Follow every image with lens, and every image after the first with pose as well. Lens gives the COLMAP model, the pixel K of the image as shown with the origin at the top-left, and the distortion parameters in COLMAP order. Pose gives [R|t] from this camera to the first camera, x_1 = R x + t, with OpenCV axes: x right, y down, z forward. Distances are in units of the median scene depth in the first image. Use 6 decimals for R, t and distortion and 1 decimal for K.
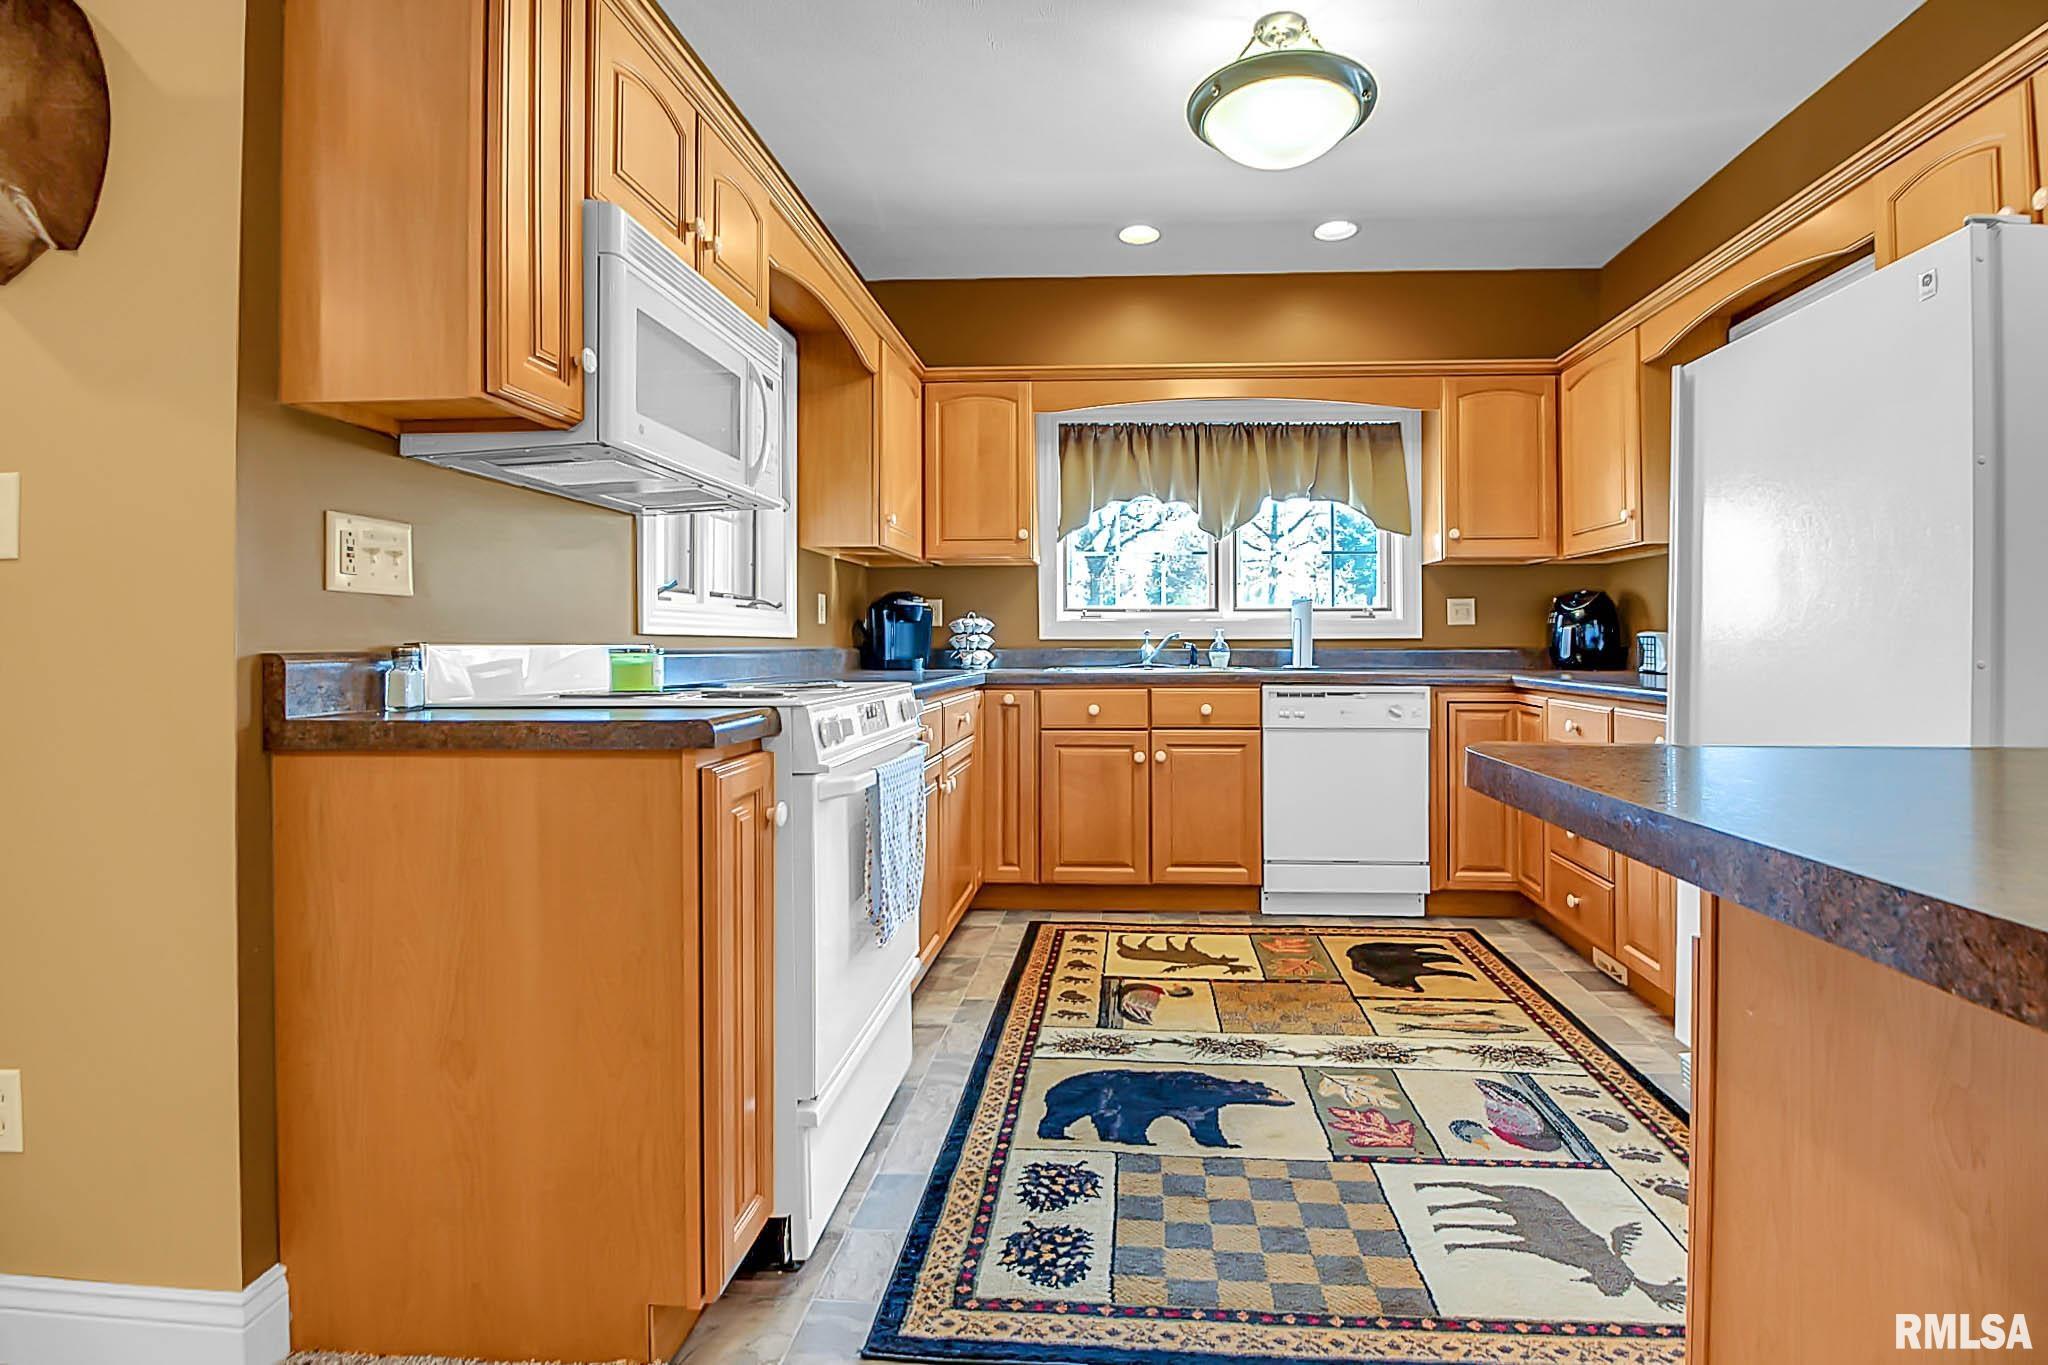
lens RADIAL K [[963.5, 0, 1076.5], [0, 963.5, 631.8], [0, 0, 1]] dist [-0.003085, -0.012434]
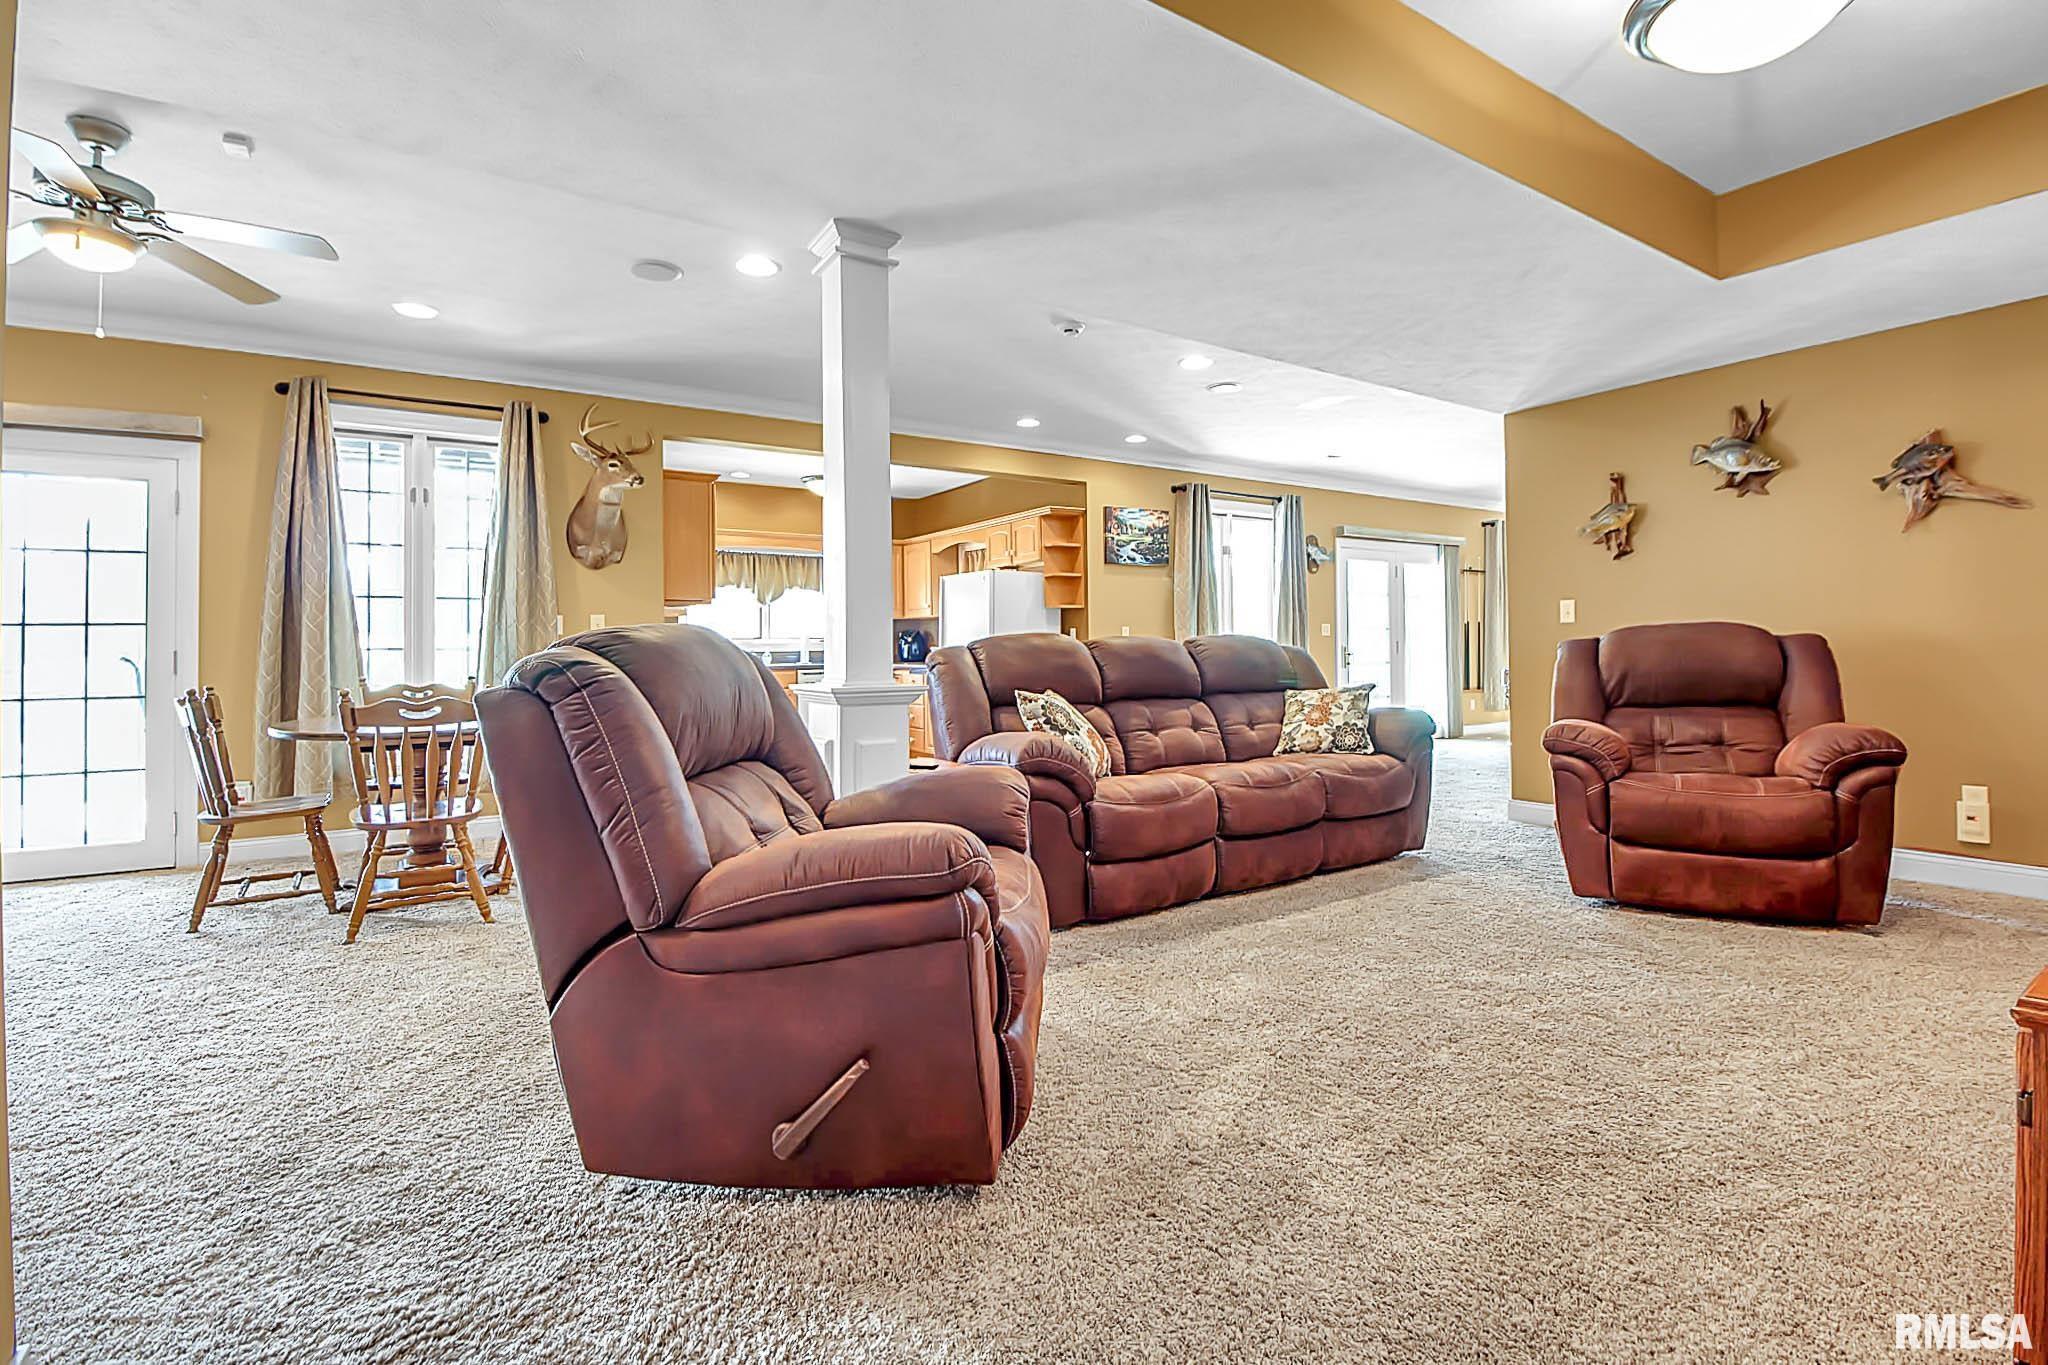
lens RADIAL K [[951.2, 0, 1043.9], [0, 951.2, 633.8], [0, 0, 1]] dist [-0.003456, -0.010527]
pose [[0.795698, 0.001524, 0.605691, -0.778867], [0.004543, 0.999954, -0.008484, -0.013472], [-0.605676, 0.009502, 0.795654, -1.315638]]
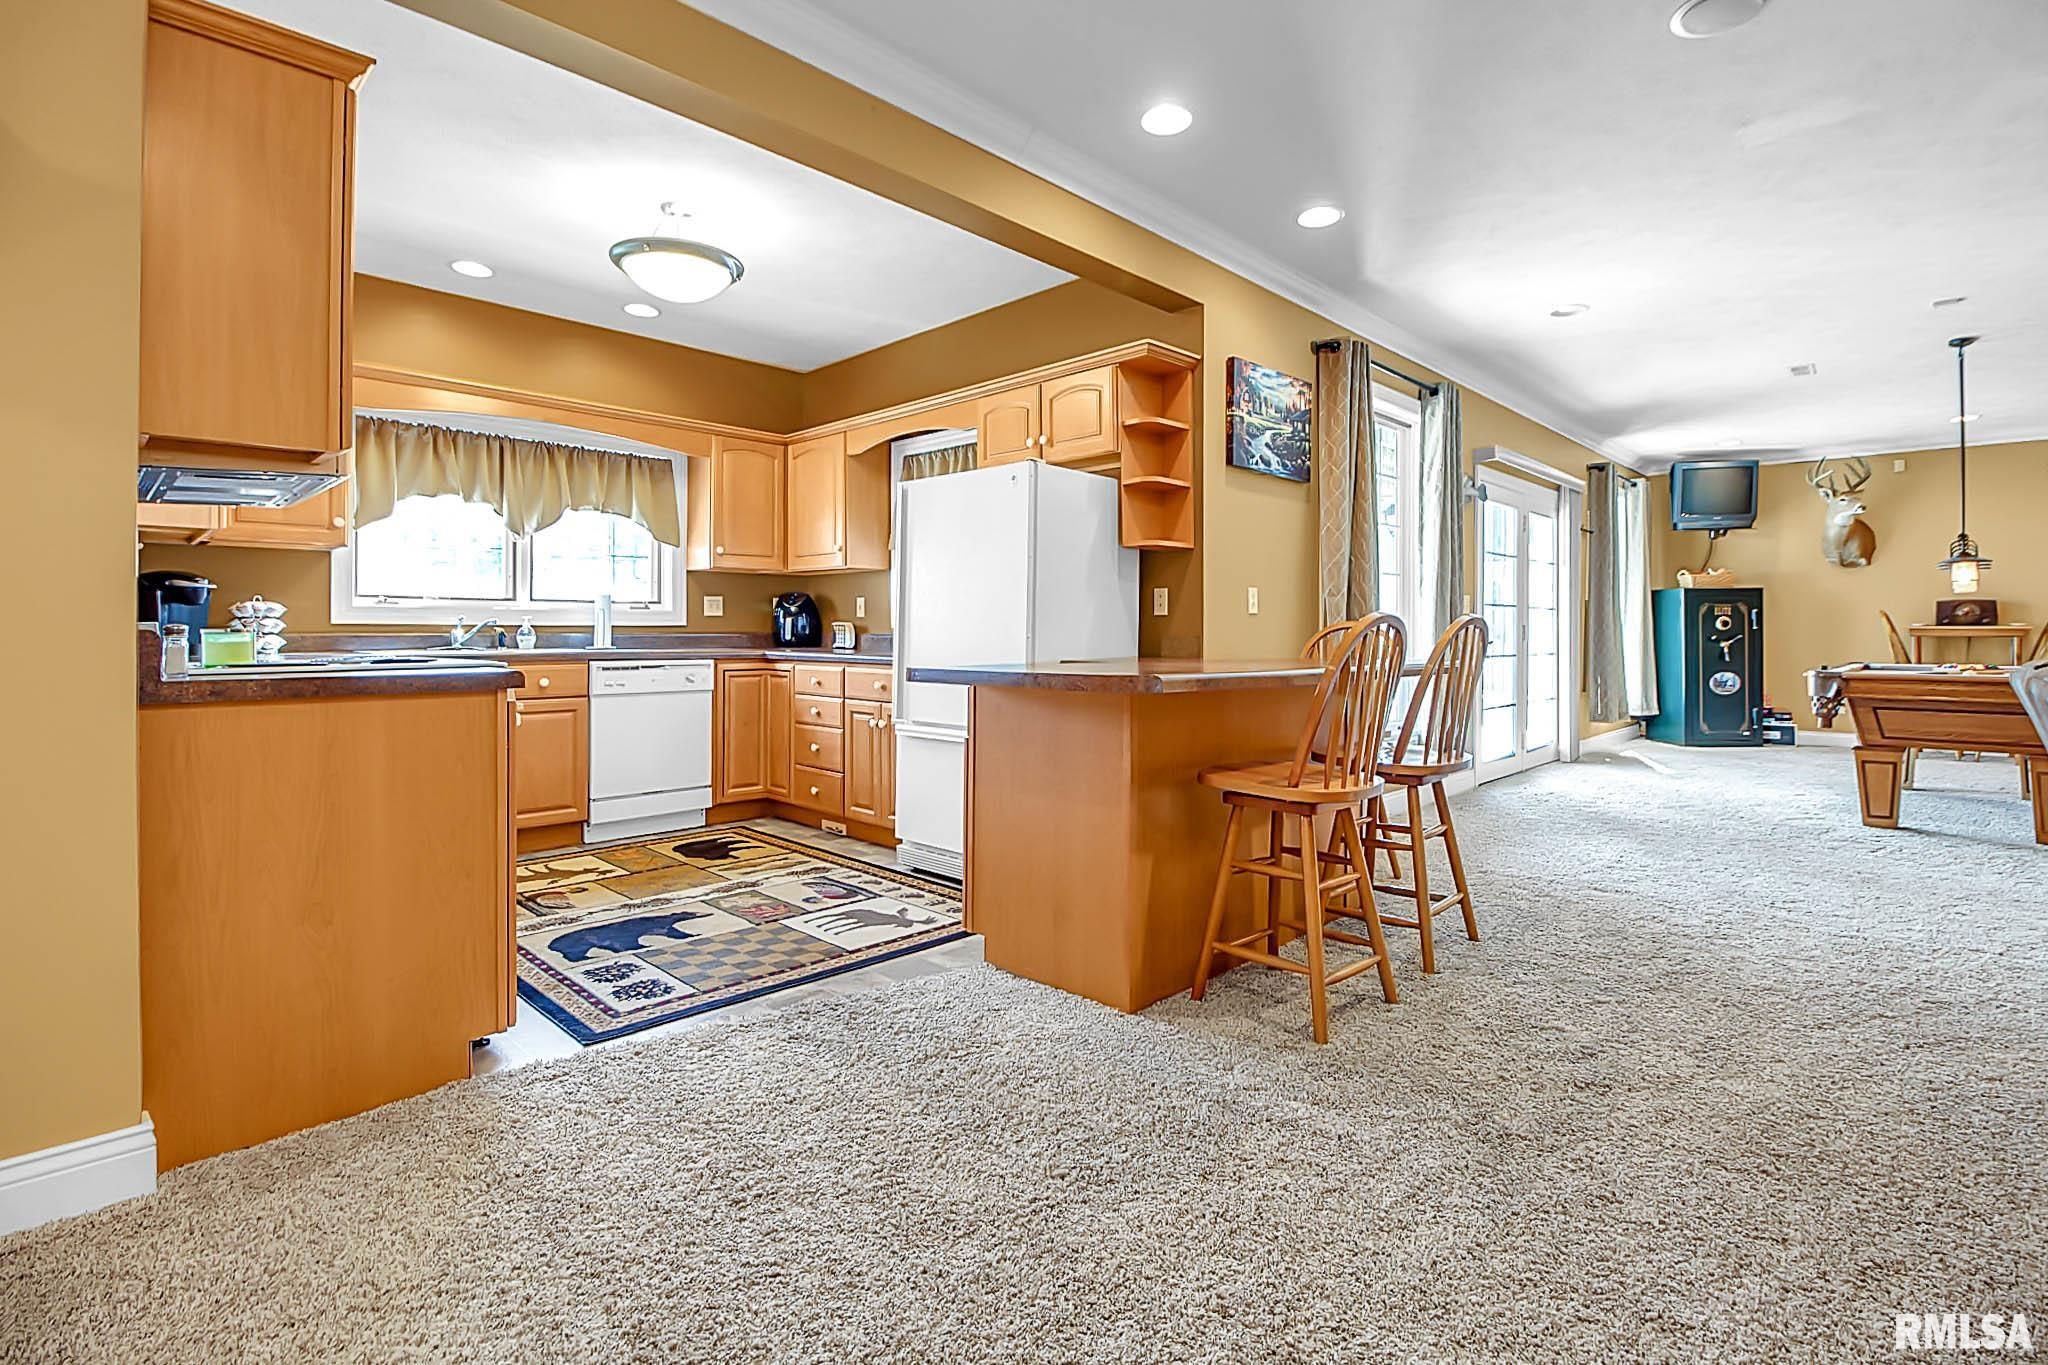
lens RADIAL K [[951.2, 0, 1043.9], [0, 951.2, 633.8], [0, 0, 1]] dist [-0.003456, -0.010527]
pose [[0.651436, 0.000145, 0.758703, -0.366439], [-0.010651, 0.999903, 0.008954, 0.001467], [-0.758628, -0.013914, 0.651375, -0.265067]]
